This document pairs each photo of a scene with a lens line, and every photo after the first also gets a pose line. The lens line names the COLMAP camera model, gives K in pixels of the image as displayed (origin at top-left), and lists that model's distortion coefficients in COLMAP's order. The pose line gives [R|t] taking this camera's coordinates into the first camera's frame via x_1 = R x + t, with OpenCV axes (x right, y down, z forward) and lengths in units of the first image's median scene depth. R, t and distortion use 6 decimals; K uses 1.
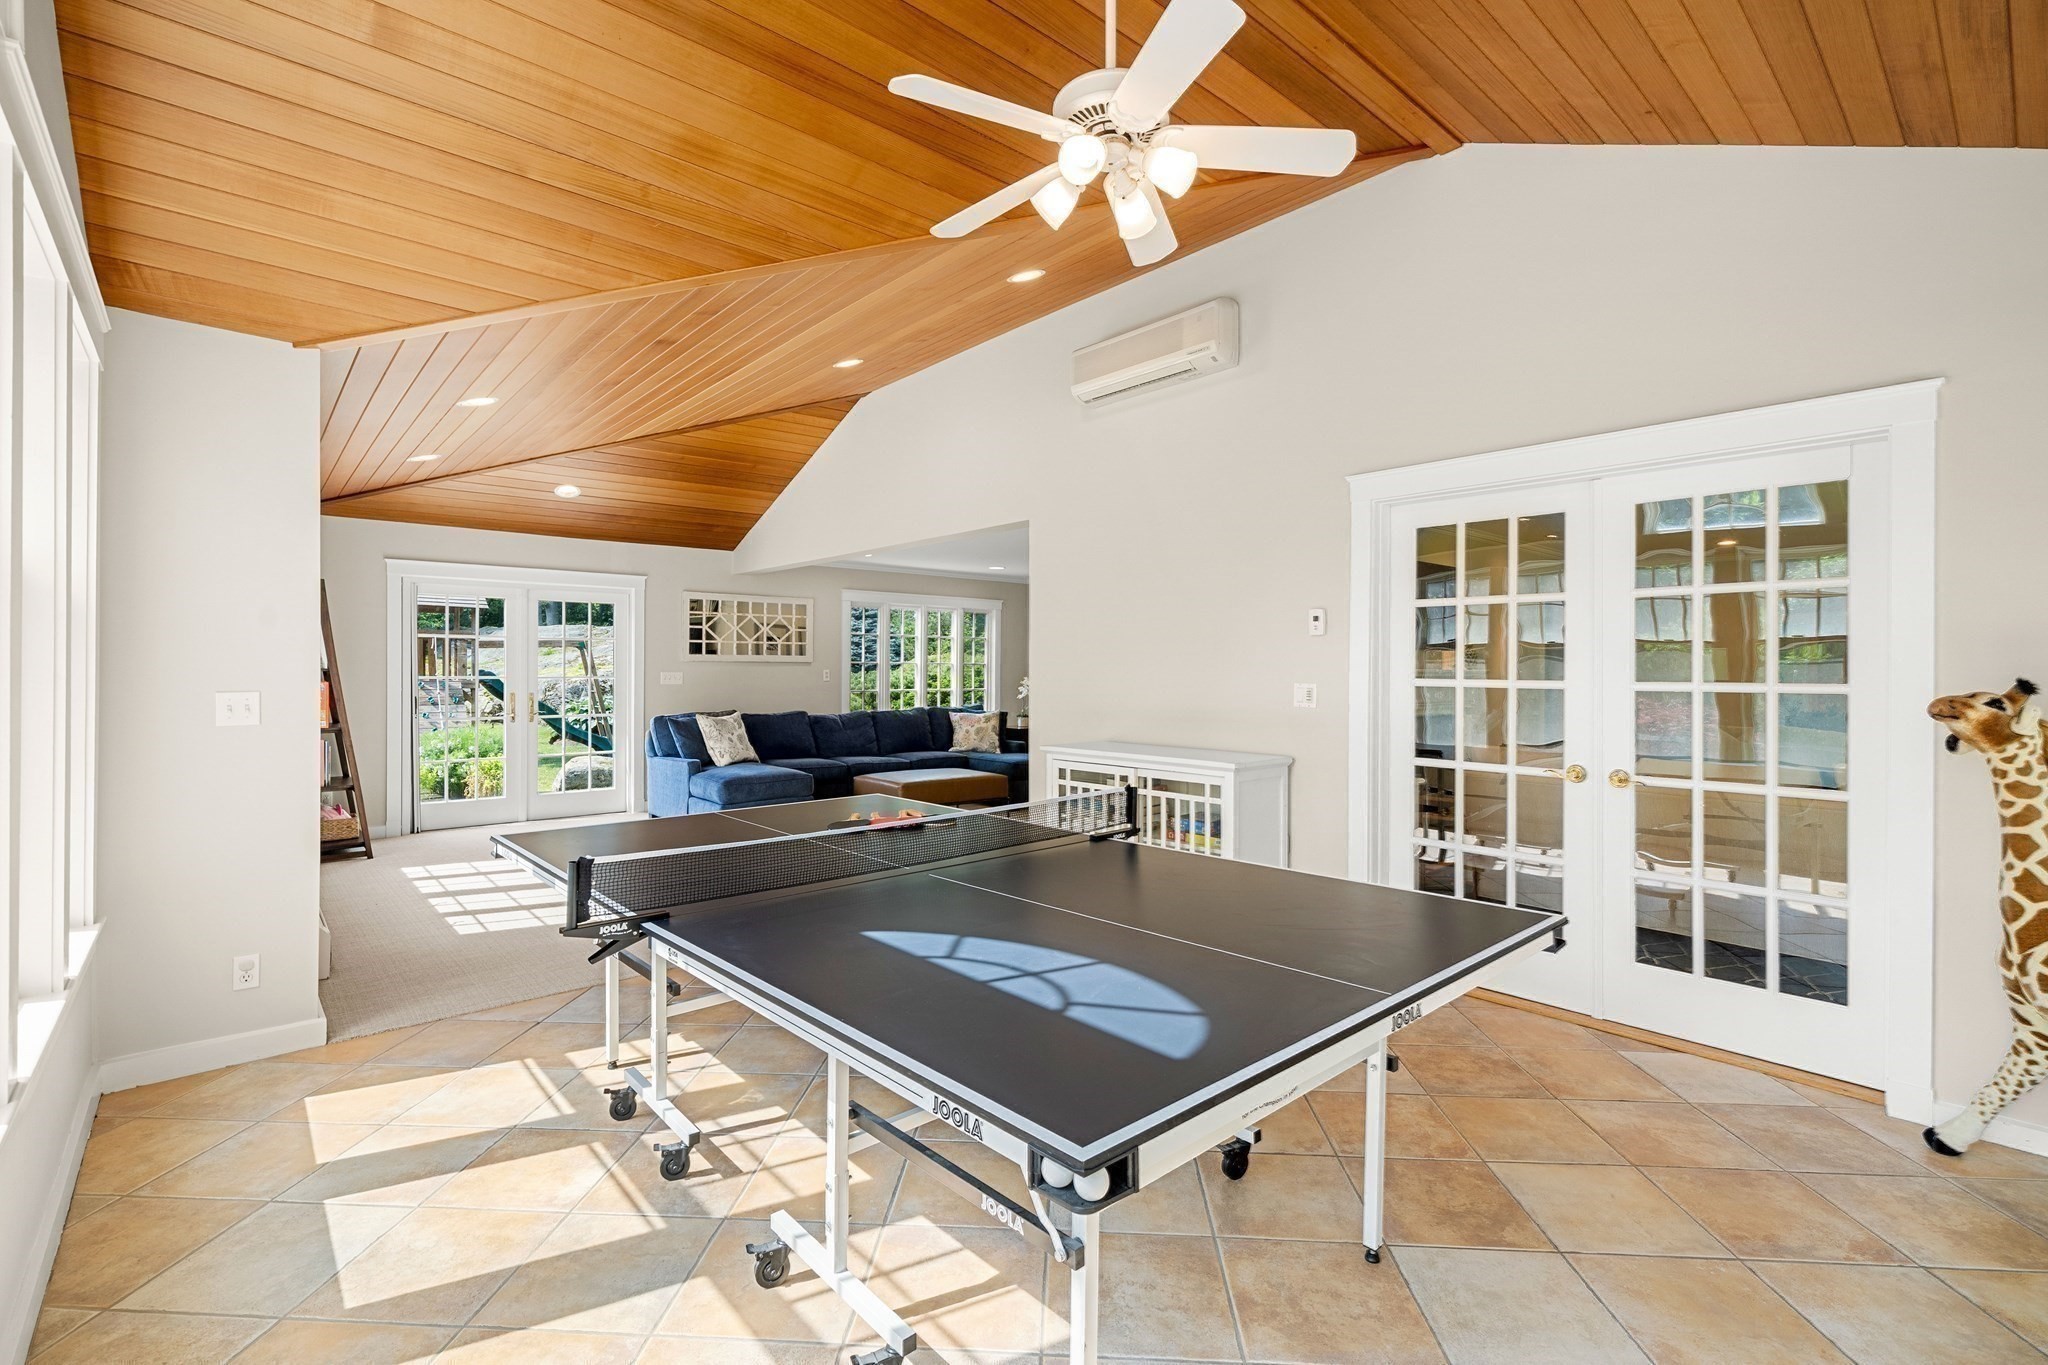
lens RADIAL K [[872.6, 0, 1020.4], [0, 872.6, 669.3], [0, 0, 1]] dist [-0.001988, 0.000230]
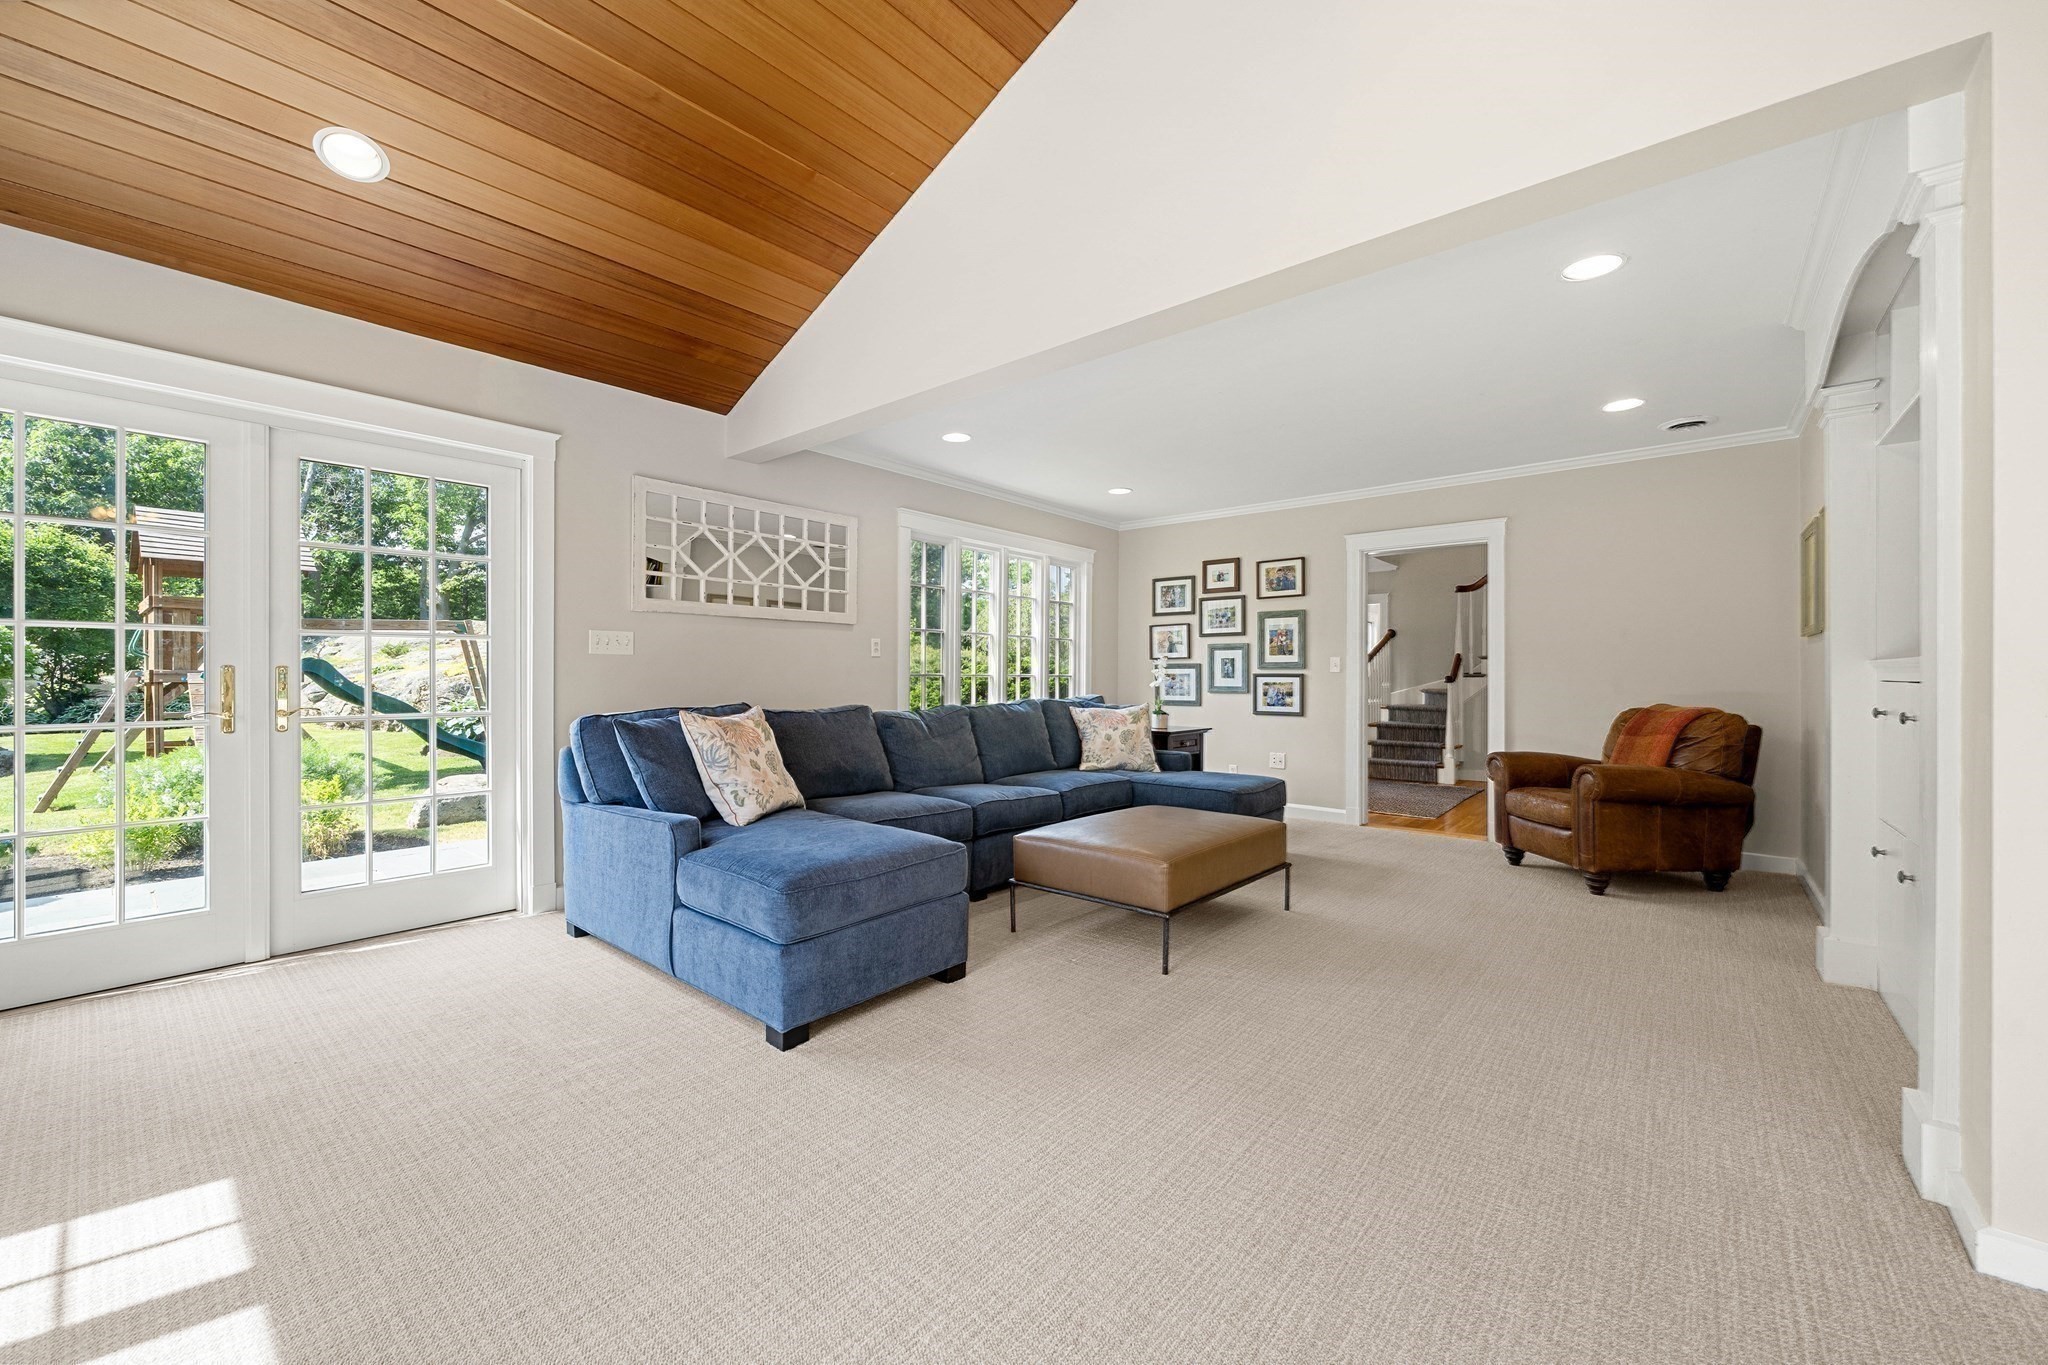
lens RADIAL K [[782.0, 0, 1016.2], [0, 782.0, 680.6], [0, 0, 1]] dist [-0.000342, -0.000324]
pose [[0.990717, -0.002413, 0.135918, -0.206985], [0.001313, 0.999966, 0.008182, 0.026544], [-0.135933, -0.007928, 0.990686, 0.468190]]
